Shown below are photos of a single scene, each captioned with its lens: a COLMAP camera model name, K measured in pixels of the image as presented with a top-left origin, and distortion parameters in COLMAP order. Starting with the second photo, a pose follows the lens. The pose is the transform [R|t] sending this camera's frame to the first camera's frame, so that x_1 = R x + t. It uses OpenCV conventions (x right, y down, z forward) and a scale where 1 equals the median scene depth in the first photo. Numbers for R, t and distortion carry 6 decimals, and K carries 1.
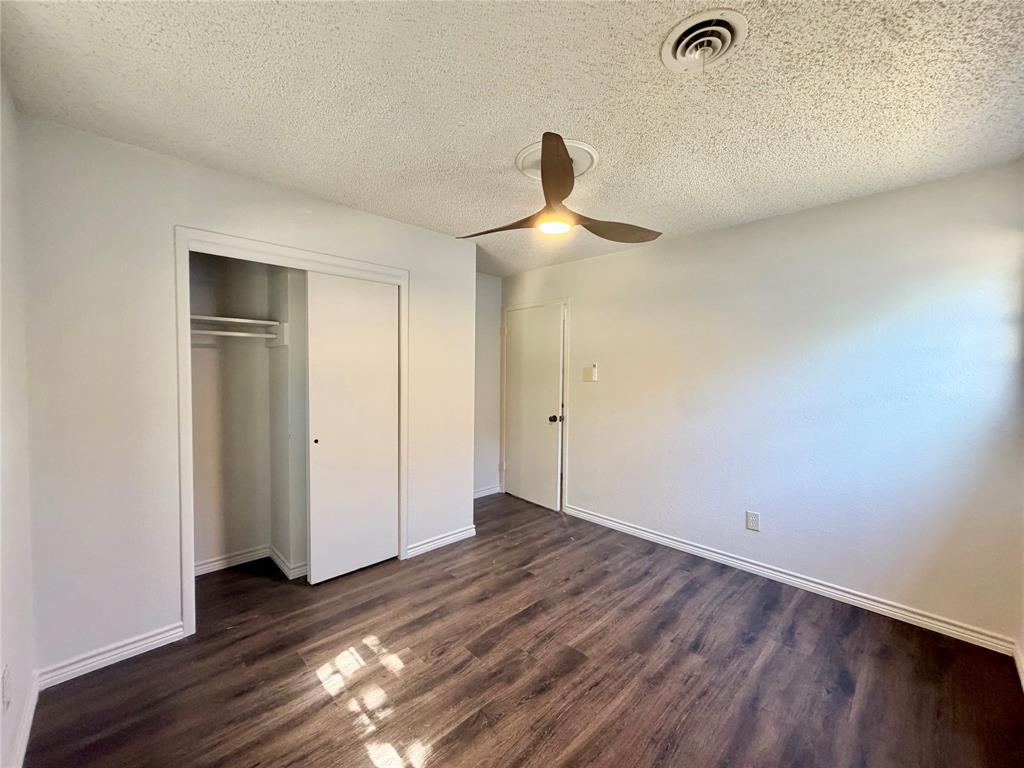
lens RADIAL K [[411.8, 0, 517.6], [0, 411.8, 381.7], [0, 0, 1]] dist [0.016708, -0.001301]
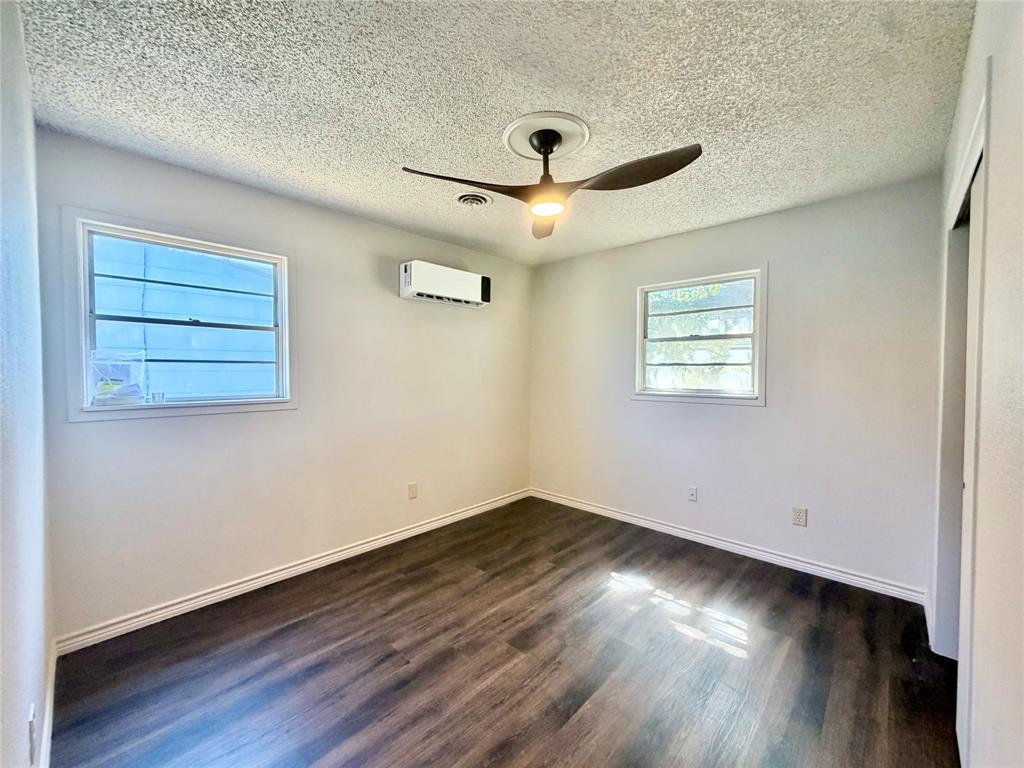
lens RADIAL K [[411.8, 0, 512.6], [0, 411.8, 379.5], [0, 0, 1]] dist [0.016708, -0.001301]
pose [[-0.999602, -0.008734, -0.026835, 0.184996], [-0.010336, 0.998137, 0.060131, -0.038195], [0.026260, 0.060385, -0.997830, 1.942110]]
